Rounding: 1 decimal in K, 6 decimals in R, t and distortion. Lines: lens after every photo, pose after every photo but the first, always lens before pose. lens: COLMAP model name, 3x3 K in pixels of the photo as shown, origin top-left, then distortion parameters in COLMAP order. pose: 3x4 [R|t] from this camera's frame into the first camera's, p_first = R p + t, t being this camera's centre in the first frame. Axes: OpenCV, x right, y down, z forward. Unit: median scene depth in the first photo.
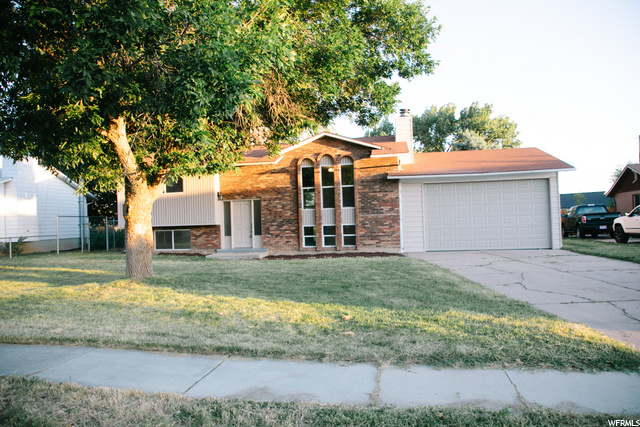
lens RADIAL K [[432.5, 0, 319.2], [0, 432.5, 214.1], [0, 0, 1]] dist [-0.068605, 0.013085]
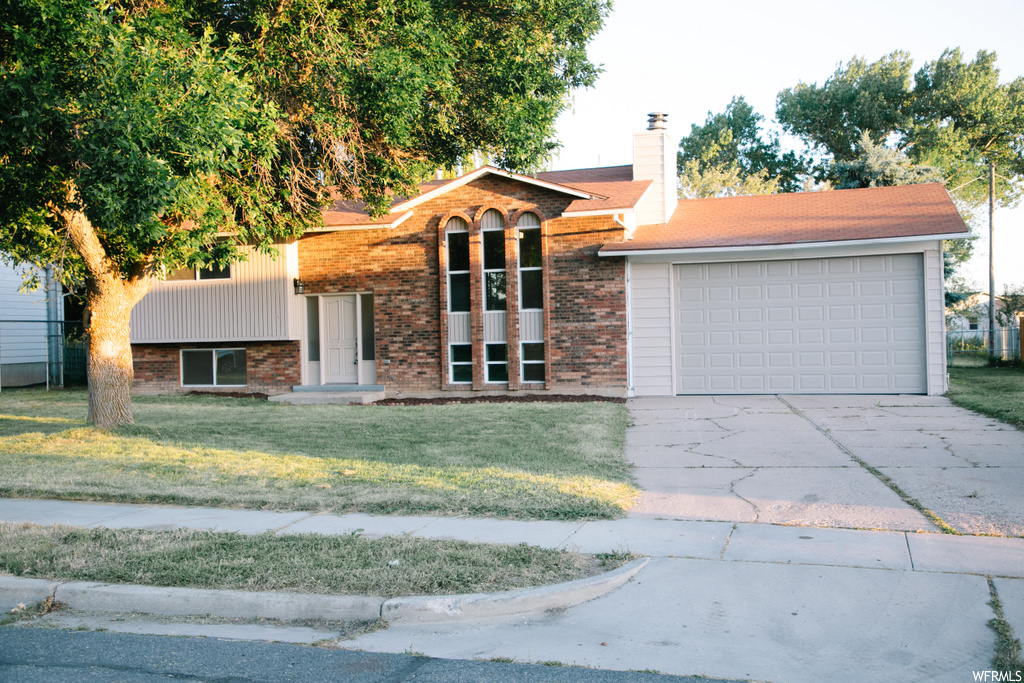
lens RADIAL K [[1017.2, 0, 513.1], [0, 1017.2, 347.2], [0, 0, 1]] dist [0.063419, 0.000000]
pose [[0.993755, 0.009572, -0.111169, 0.182878], [-0.005642, 0.999350, 0.035609, -0.013543], [0.111438, -0.034760, 0.993163, -0.238677]]
